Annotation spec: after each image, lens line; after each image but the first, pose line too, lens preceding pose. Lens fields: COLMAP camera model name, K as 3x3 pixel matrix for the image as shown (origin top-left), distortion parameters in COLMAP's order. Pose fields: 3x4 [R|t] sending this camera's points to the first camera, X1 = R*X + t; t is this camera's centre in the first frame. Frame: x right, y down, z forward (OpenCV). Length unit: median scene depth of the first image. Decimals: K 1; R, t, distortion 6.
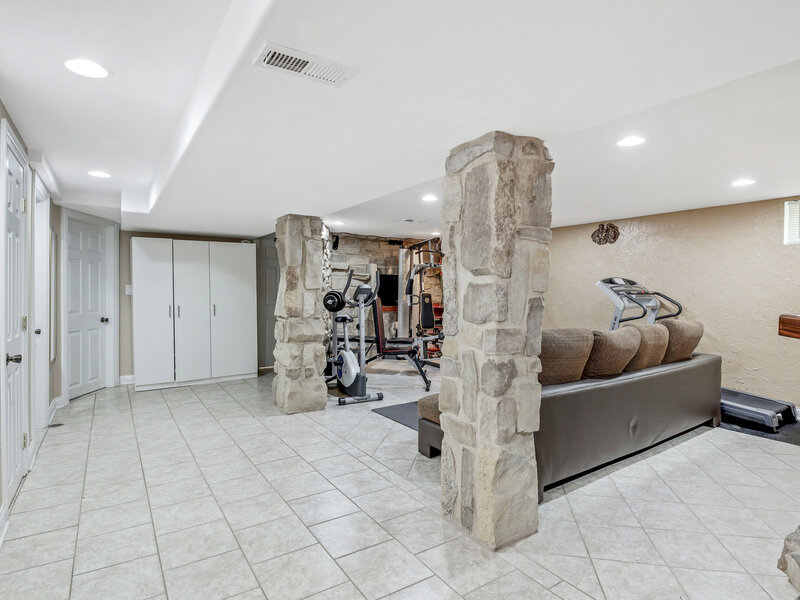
lens RADIAL K [[435.4, 0, 404.3], [0, 435.4, 296.1], [0, 0, 1]] dist [-0.000559, -0.001567]
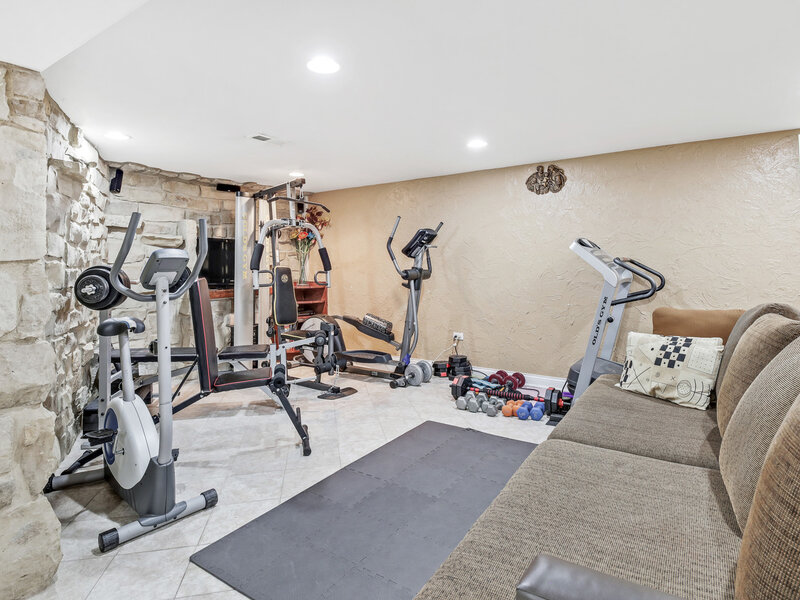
lens RADIAL K [[453.3, 0, 402.2], [0, 453.3, 250.3], [0, 0, 1]] dist [0.022353, -0.025847]
pose [[0.932614, -0.007085, 0.360807, -0.028610], [0.022216, 0.999038, -0.037804, -0.002398], [-0.360192, 0.043272, 0.931874, 0.359879]]
